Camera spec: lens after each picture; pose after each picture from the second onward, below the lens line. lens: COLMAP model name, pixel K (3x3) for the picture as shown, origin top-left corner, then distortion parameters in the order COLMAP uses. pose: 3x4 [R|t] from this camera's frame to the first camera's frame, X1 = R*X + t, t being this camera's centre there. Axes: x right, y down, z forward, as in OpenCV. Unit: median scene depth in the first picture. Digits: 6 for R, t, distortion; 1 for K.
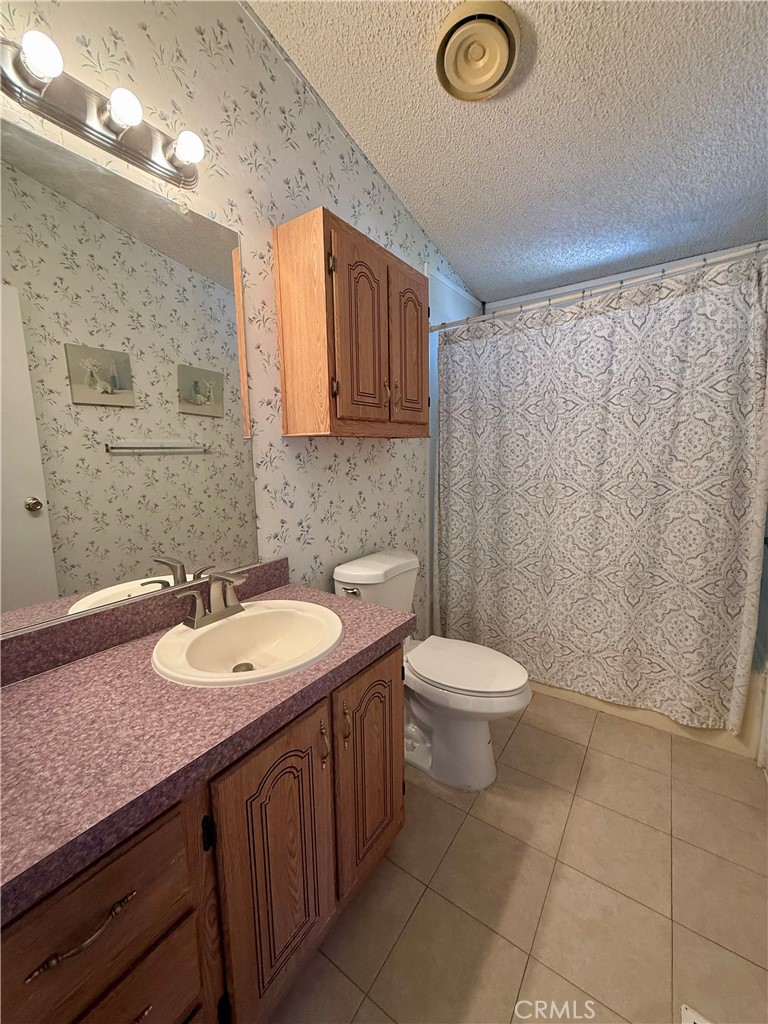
lens RADIAL K [[406.6, 0, 386.5], [0, 406.6, 515.1], [0, 0, 1]] dist [0.001081, -0.000019]
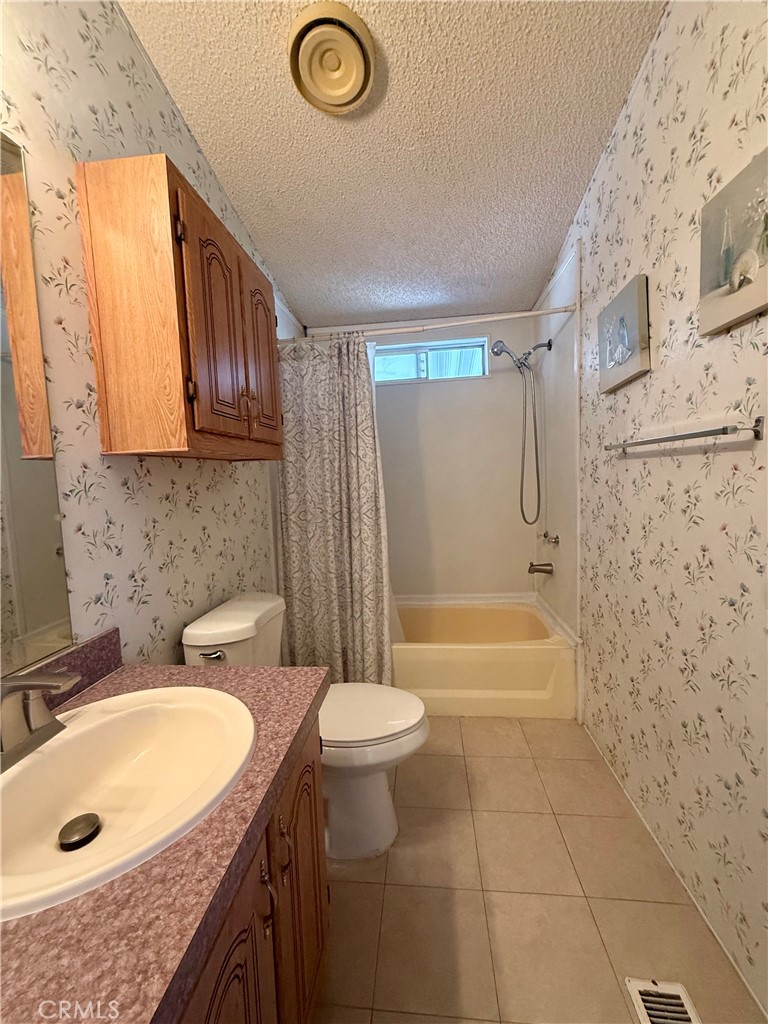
lens RADIAL K [[406.6, 0, 383.2], [0, 406.6, 513.3], [0, 0, 1]] dist [0.001081, -0.000019]
pose [[0.876342, -0.062254, 0.477649, -0.179066], [0.099270, 0.993668, -0.052621, -0.008561], [-0.471349, 0.093531, 0.876973, 0.175951]]
